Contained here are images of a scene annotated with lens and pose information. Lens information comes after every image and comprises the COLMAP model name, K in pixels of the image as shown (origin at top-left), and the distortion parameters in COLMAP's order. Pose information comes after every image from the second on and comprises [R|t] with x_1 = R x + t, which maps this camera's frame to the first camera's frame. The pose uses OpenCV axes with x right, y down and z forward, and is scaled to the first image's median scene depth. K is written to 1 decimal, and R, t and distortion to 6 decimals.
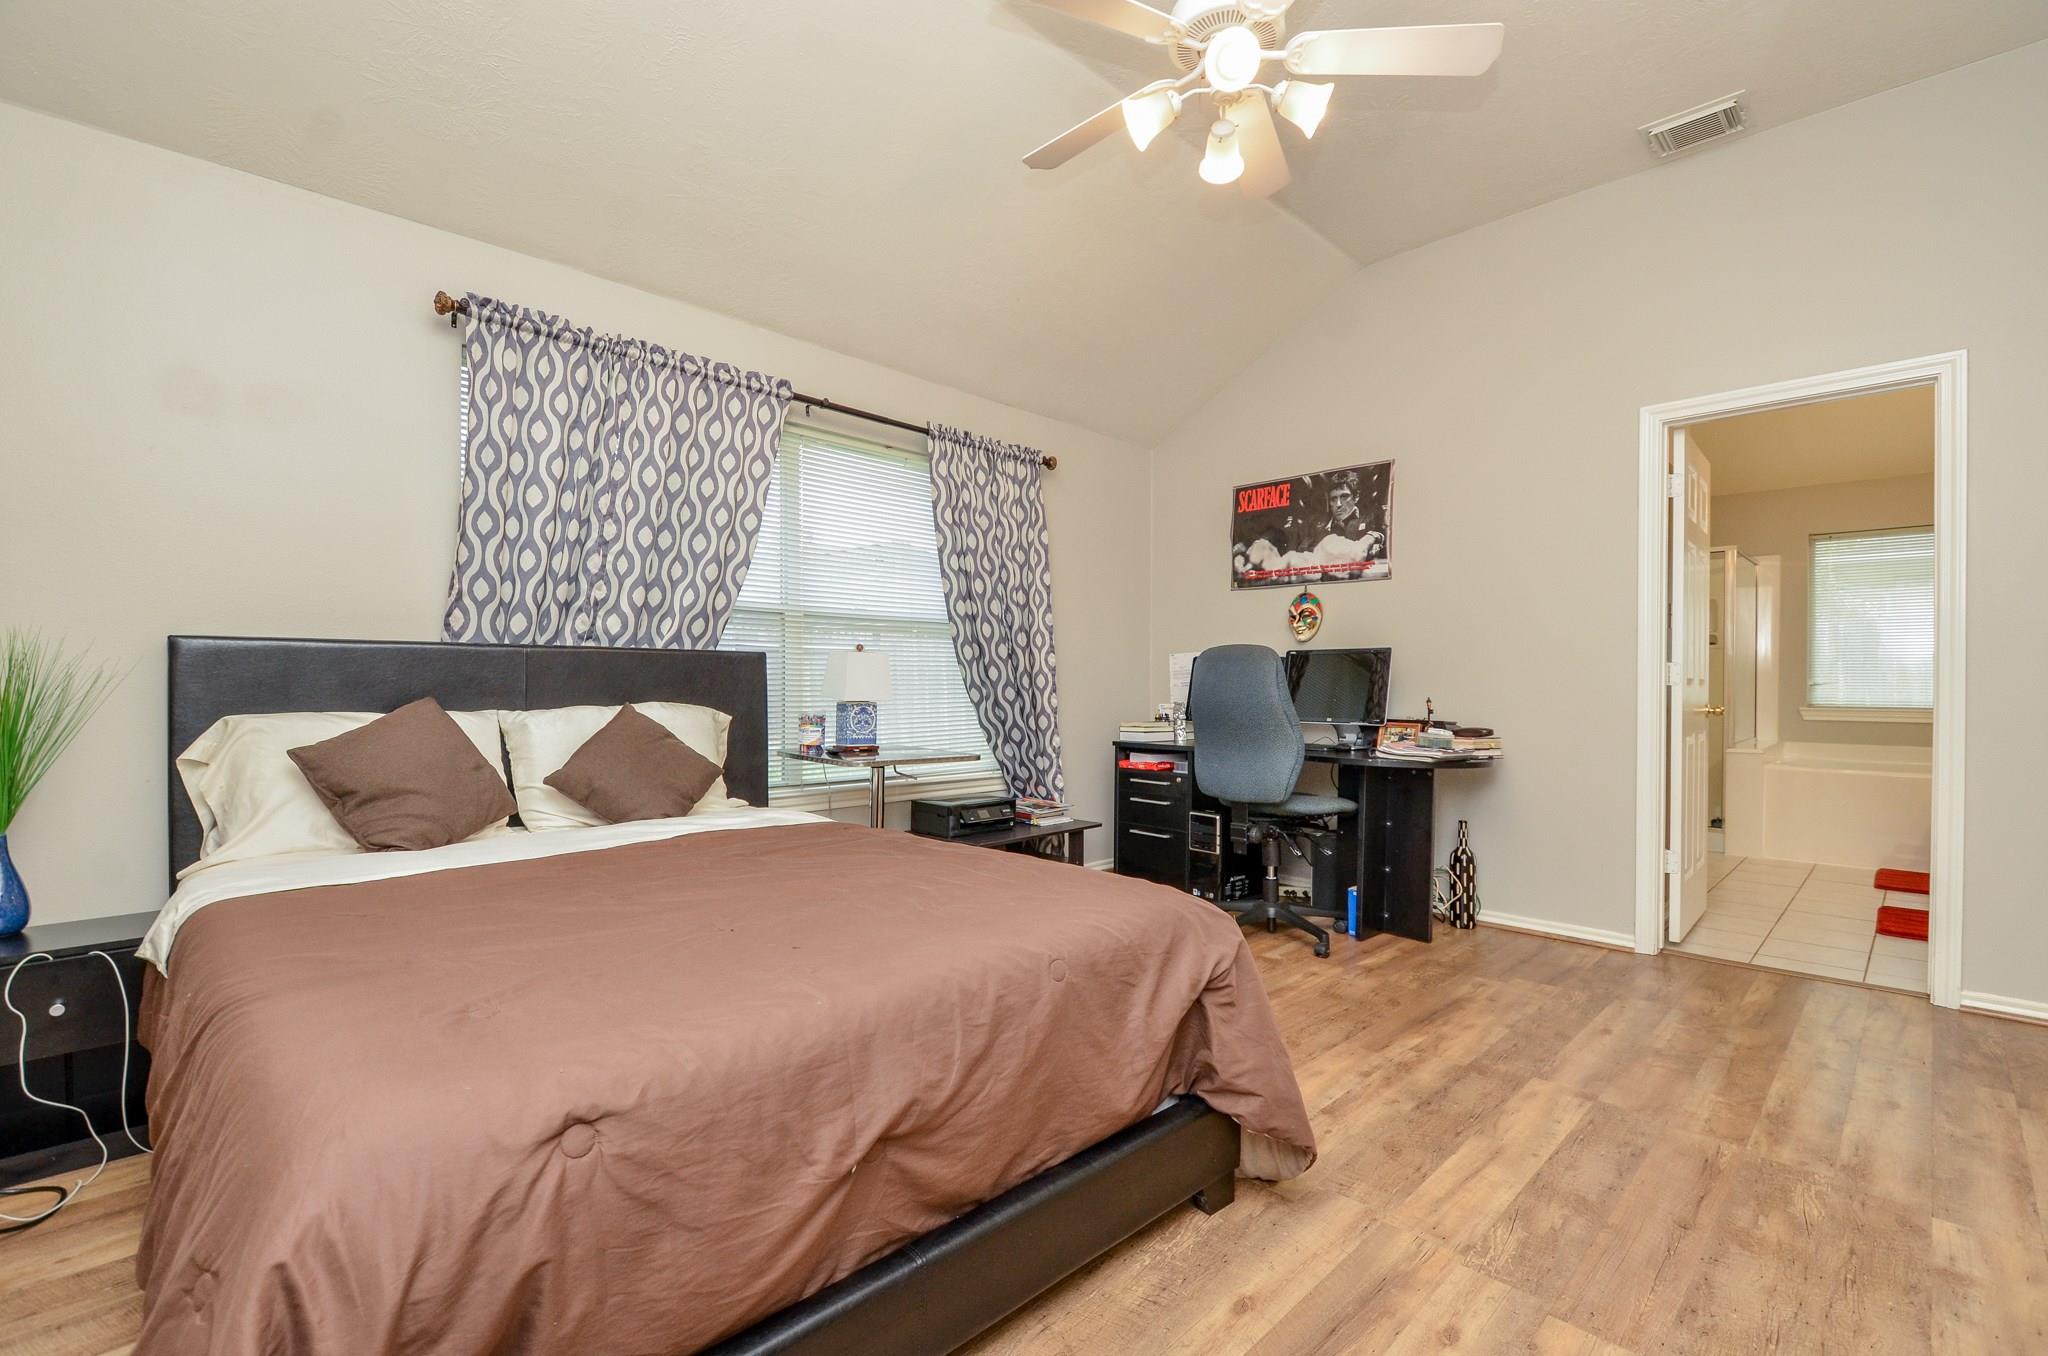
lens RADIAL K [[898.3, 0, 1023.3], [0, 898.3, 673.4], [0, 0, 1]] dist [0.033243, -0.000173]
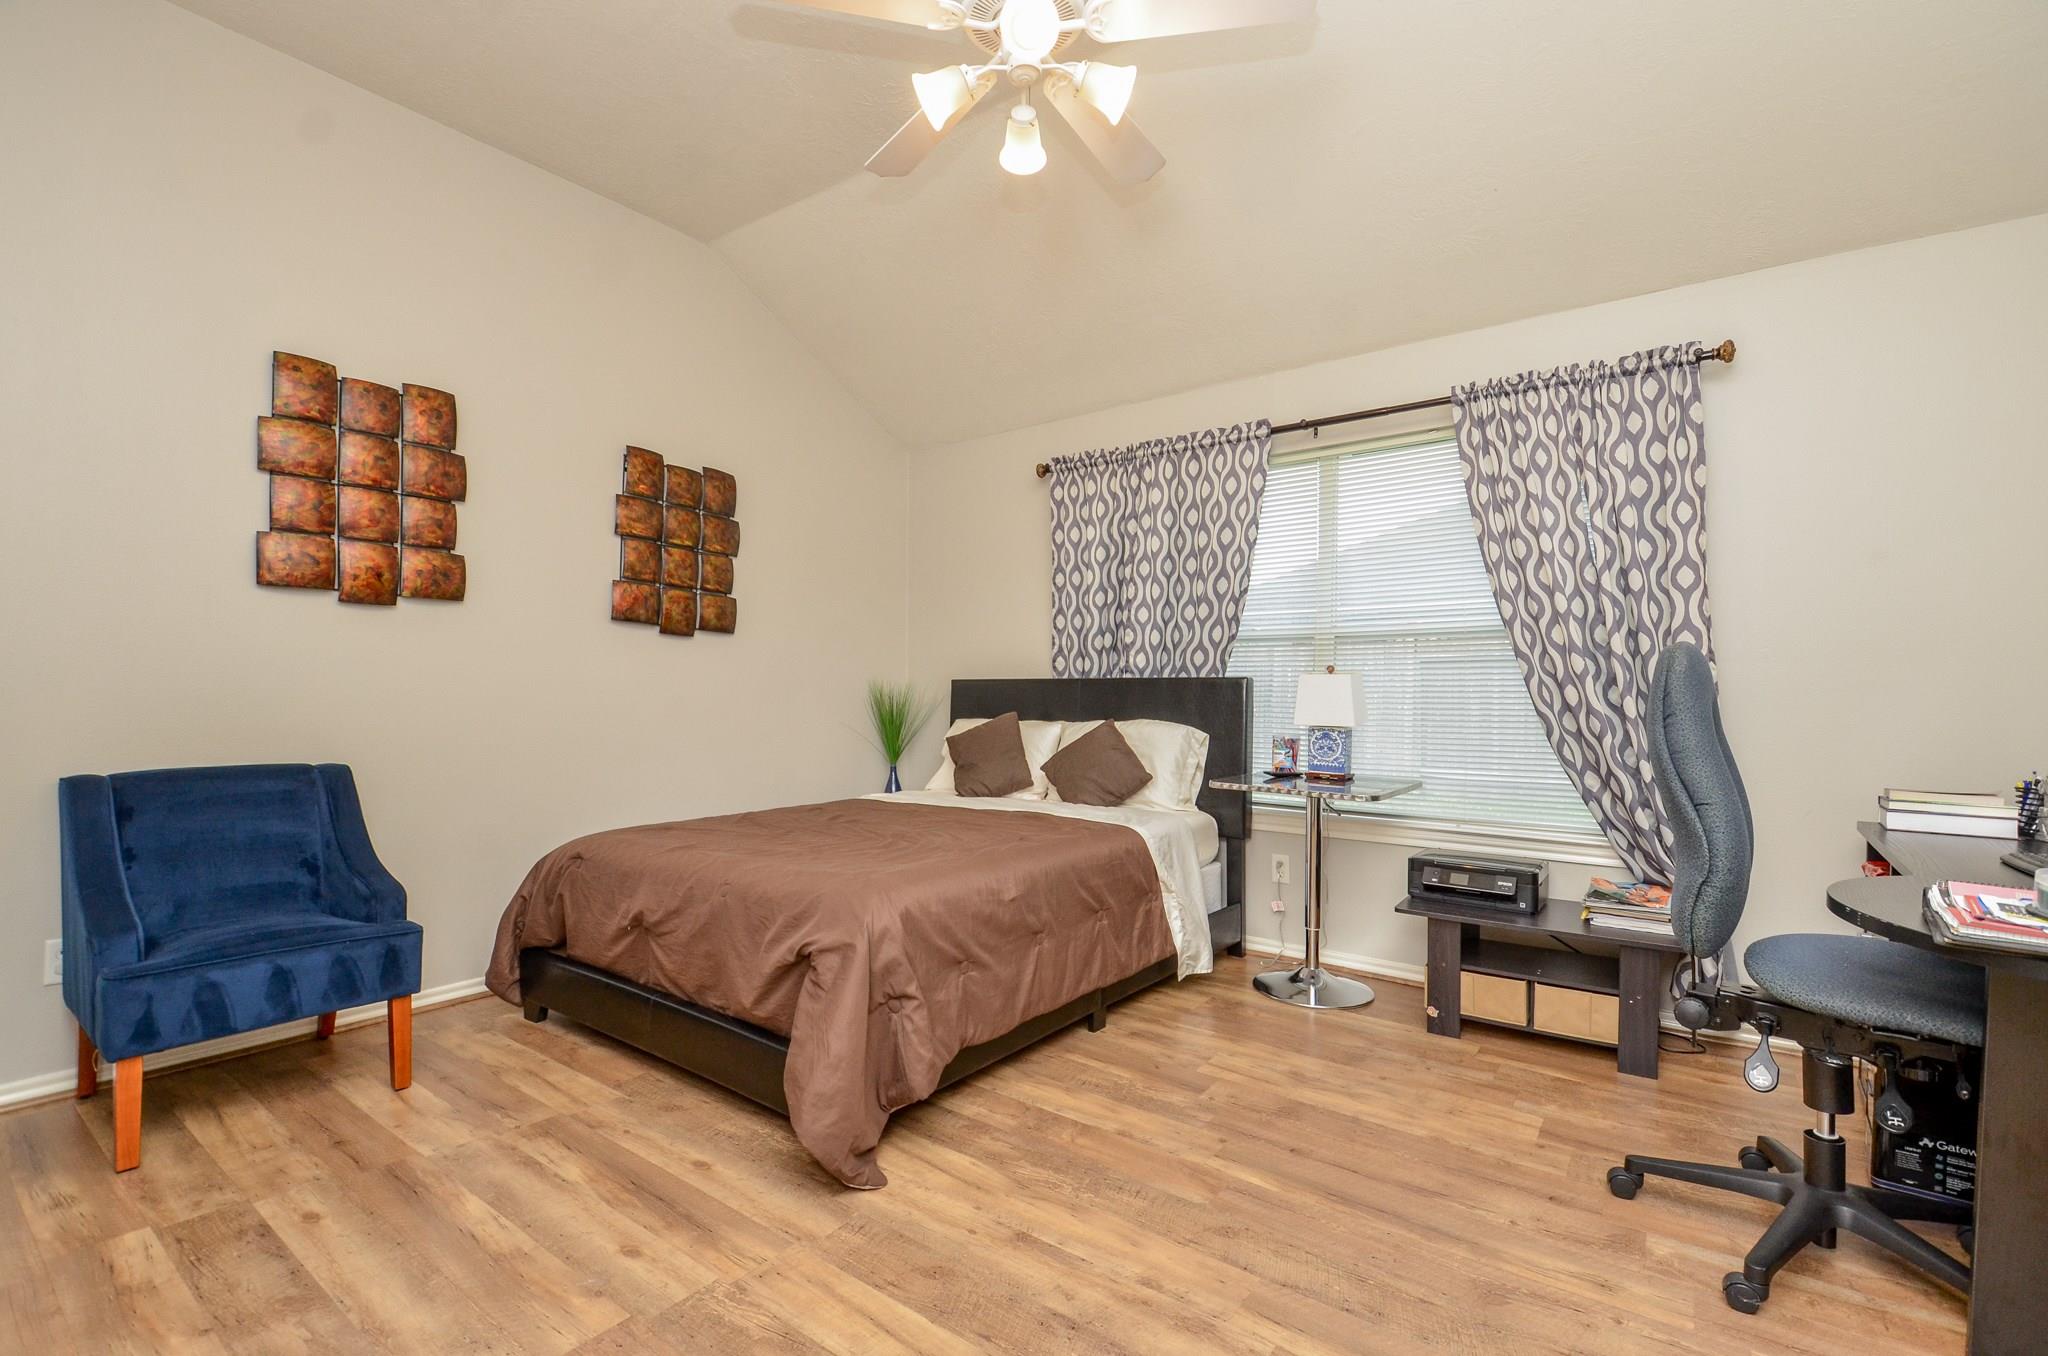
lens RADIAL K [[880.7, 0, 1020.3], [0, 880.7, 696.4], [0, 0, 1]] dist [0.029973, -0.029167]
pose [[0.155629, -0.002667, -0.987812, 0.795615], [0.002101, 0.999995, -0.002369, 0.001247], [0.987813, -0.001707, 0.155634, 0.623358]]
